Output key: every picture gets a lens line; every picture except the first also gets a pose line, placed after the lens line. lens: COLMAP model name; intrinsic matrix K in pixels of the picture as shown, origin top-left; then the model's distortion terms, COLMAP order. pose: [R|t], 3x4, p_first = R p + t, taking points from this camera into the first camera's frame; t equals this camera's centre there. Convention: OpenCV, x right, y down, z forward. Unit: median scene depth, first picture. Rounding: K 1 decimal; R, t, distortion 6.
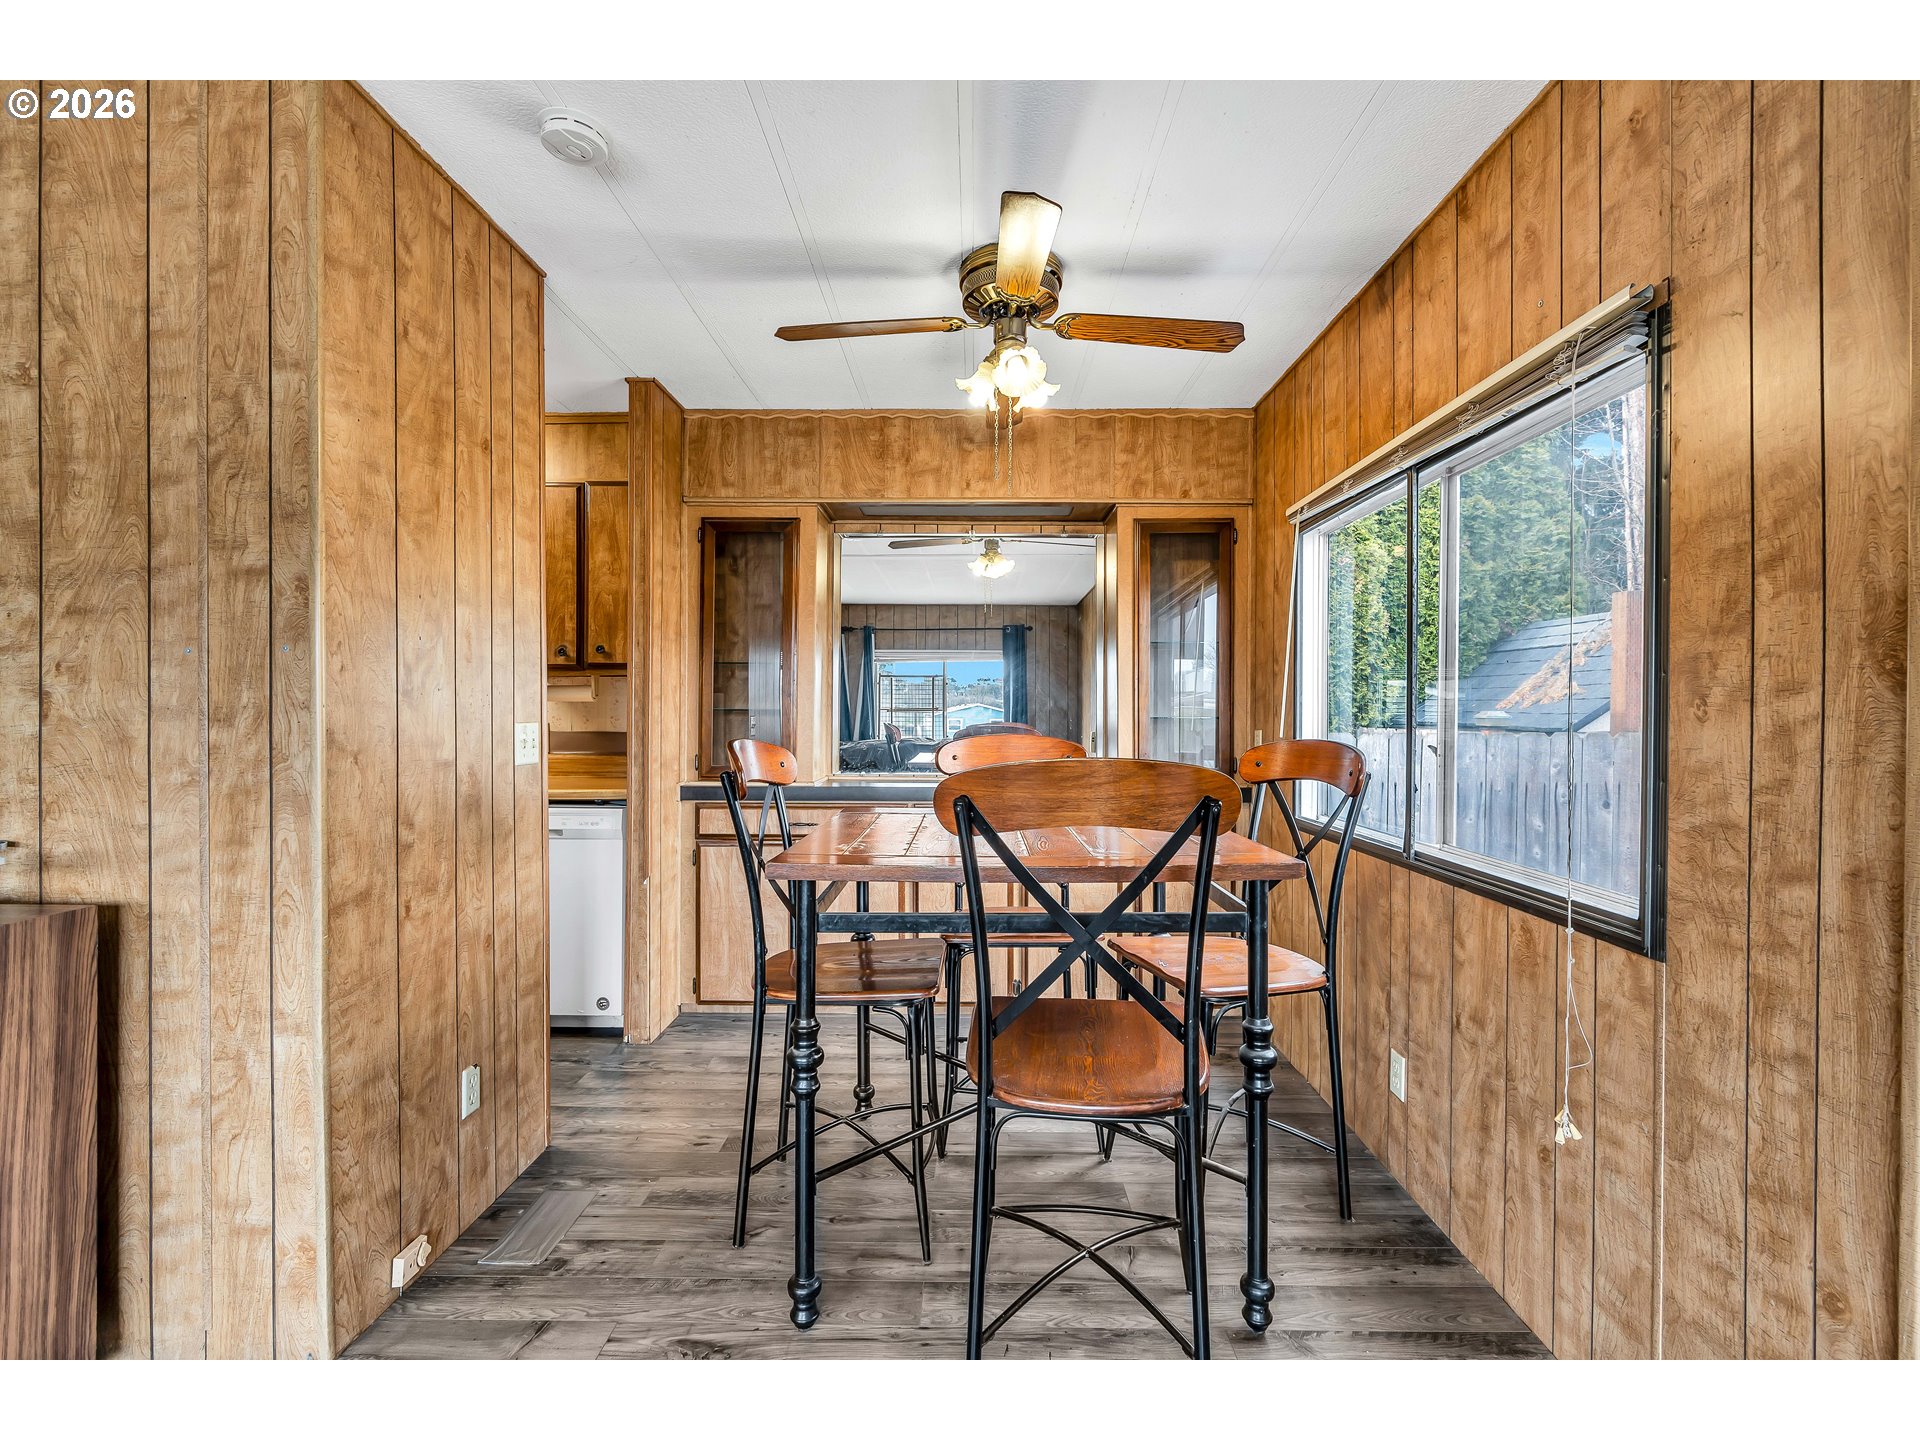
lens RADIAL K [[870.5, 0, 960.2], [0, 870.5, 717.5], [0, 0, 1]] dist [-0.010752, 0.001060]
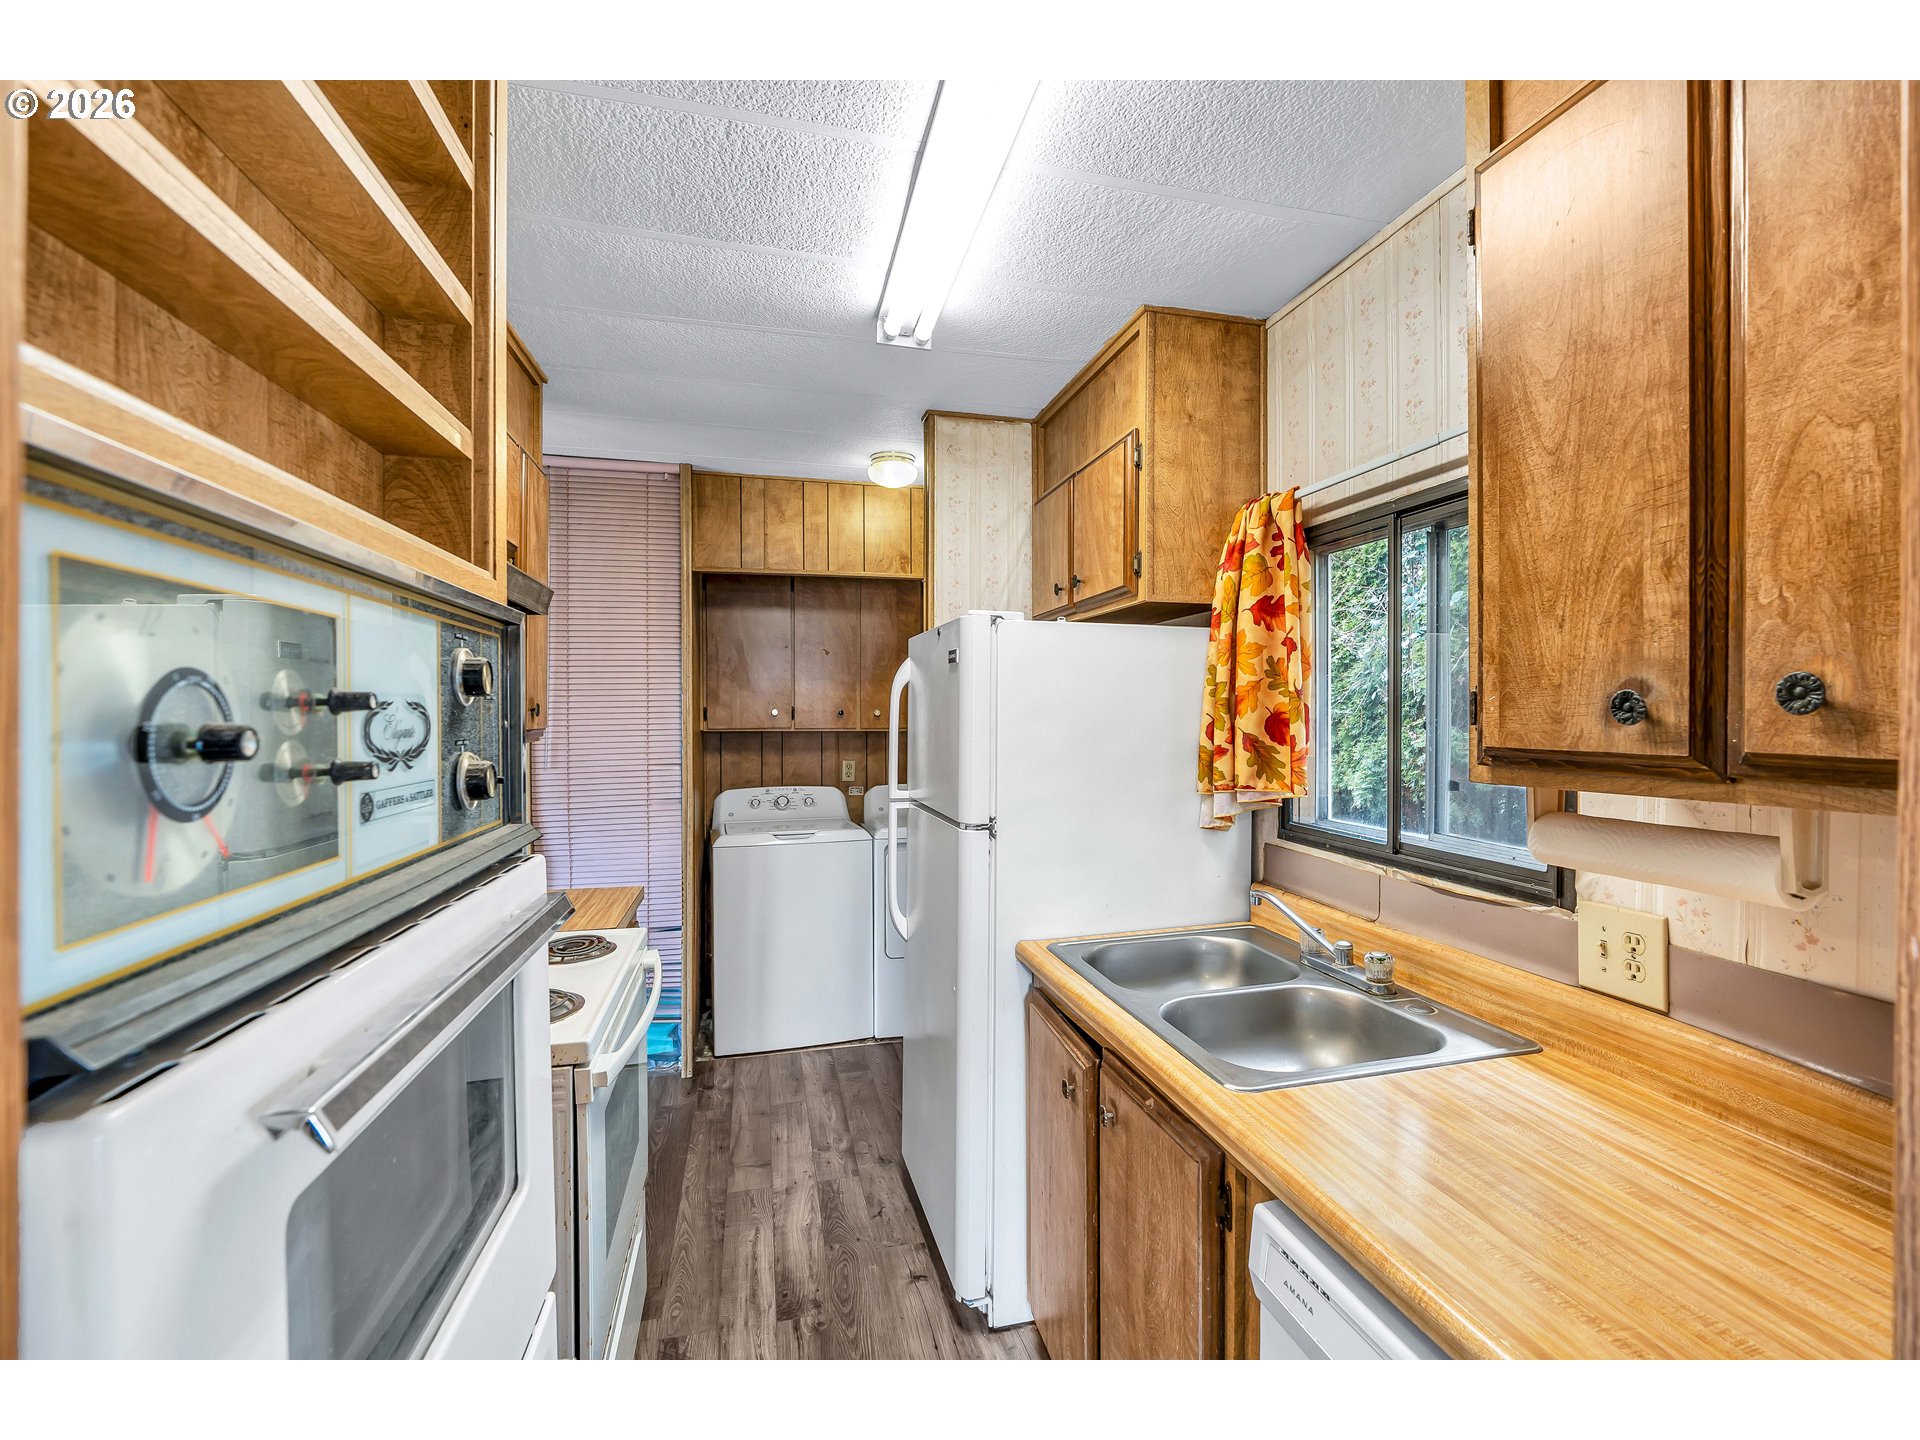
lens RADIAL K [[870.5, 0, 967.3], [0, 870.5, 715.9], [0, 0, 1]] dist [-0.010752, 0.001060]
pose [[0.241993, 0.003329, -0.970272, -0.258046], [0.003146, 0.999986, 0.004216, -0.074294], [0.970273, -0.004073, 0.241979, 0.747847]]
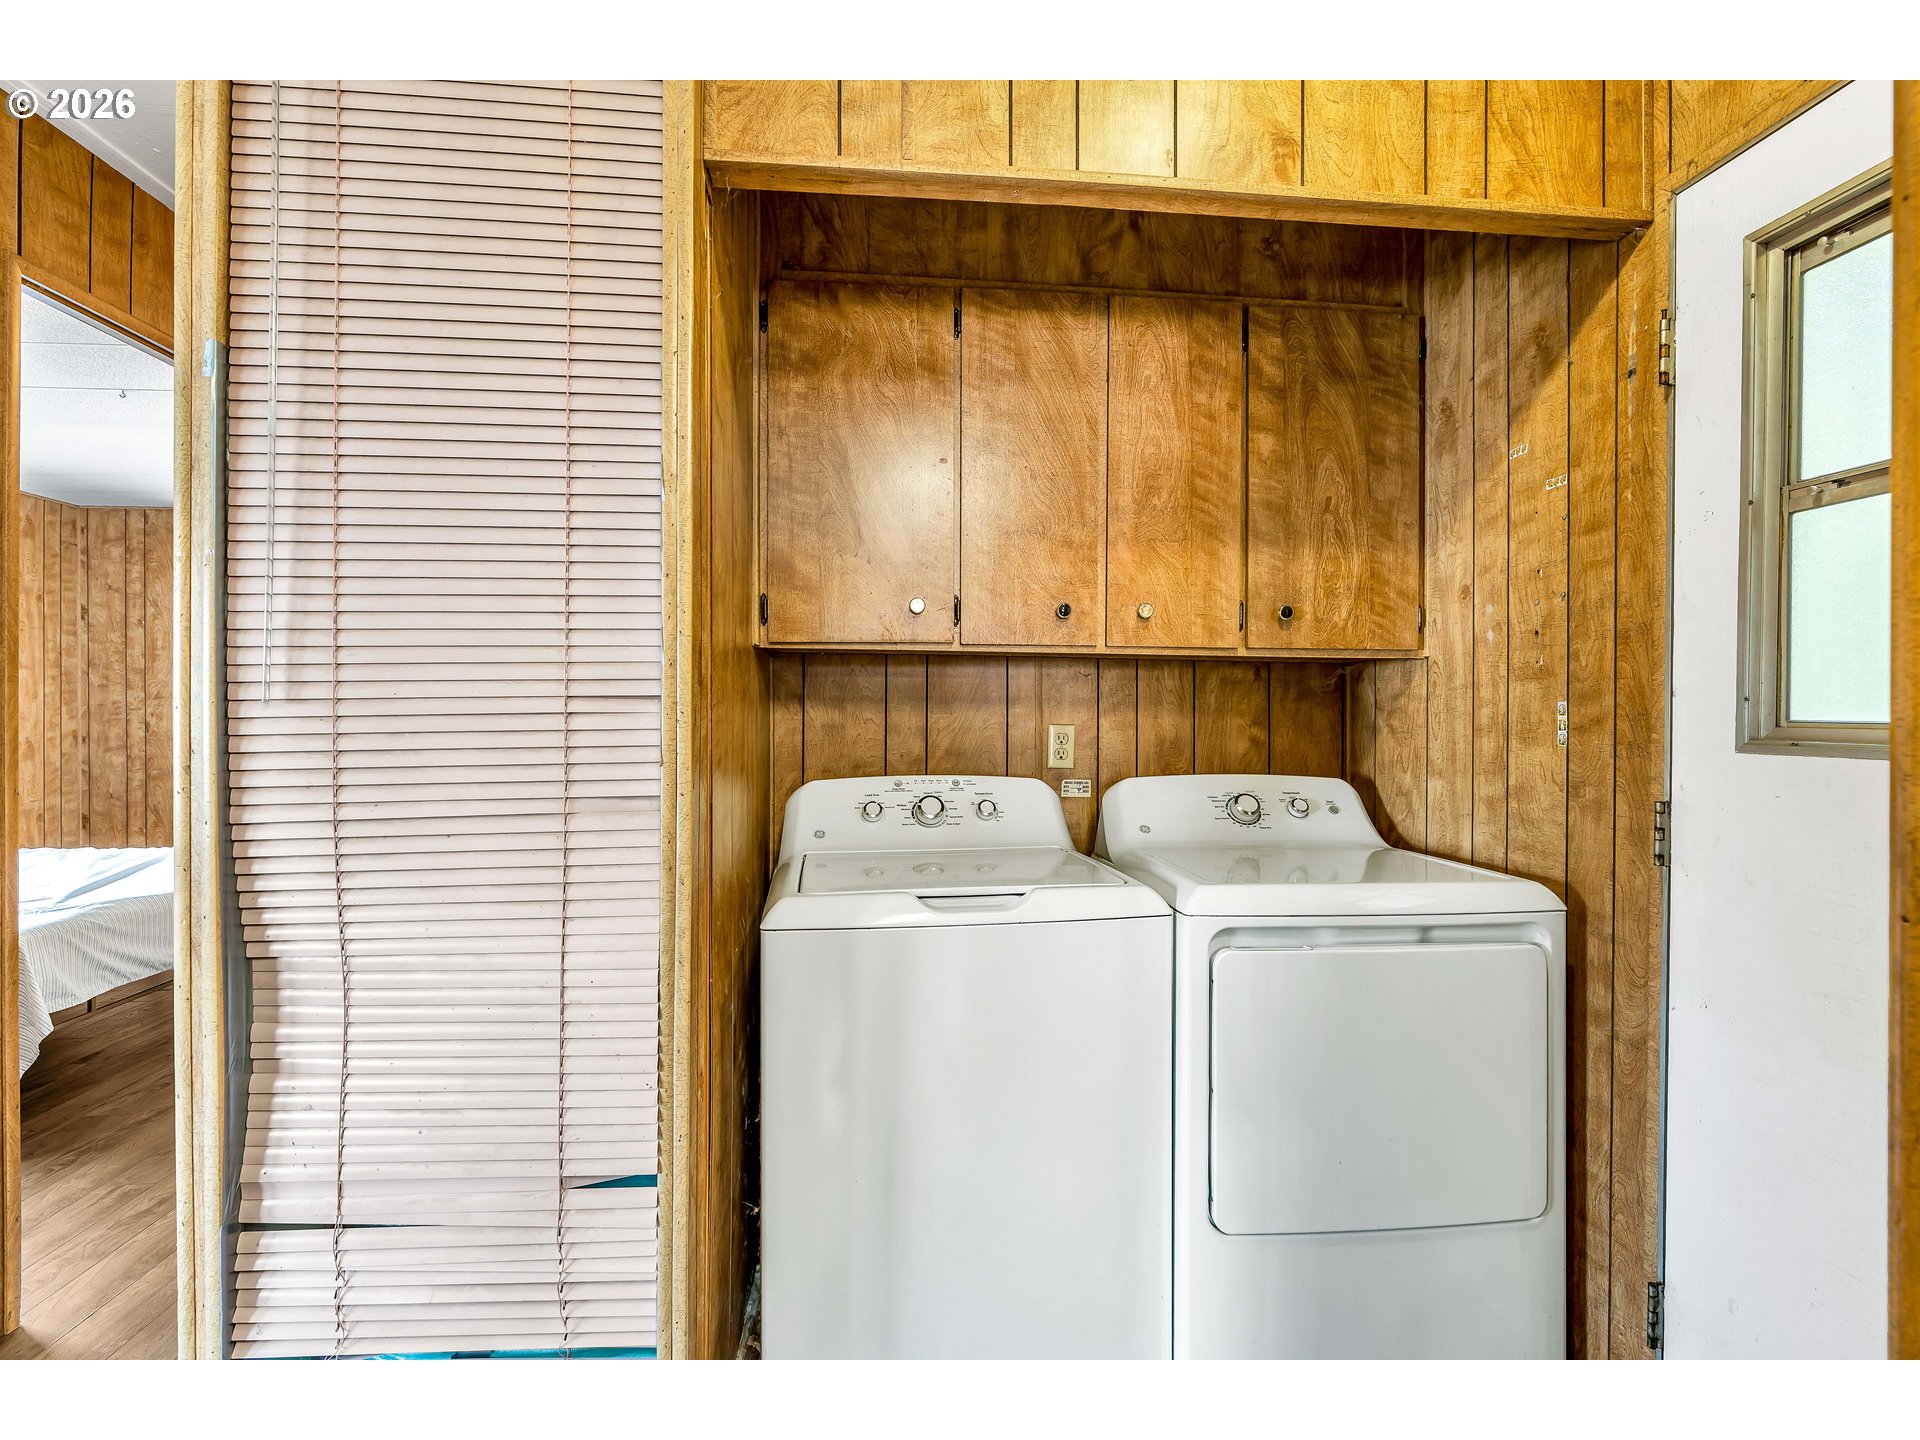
lens RADIAL K [[870.5, 0, 957.4], [0, 870.5, 716.6], [0, 0, 1]] dist [-0.010752, 0.001060]
pose [[0.103112, 0.005403, -0.994655, -0.966944], [-0.006554, 0.999967, 0.004752, -0.009461], [0.994648, 0.006029, 0.103144, 0.751135]]
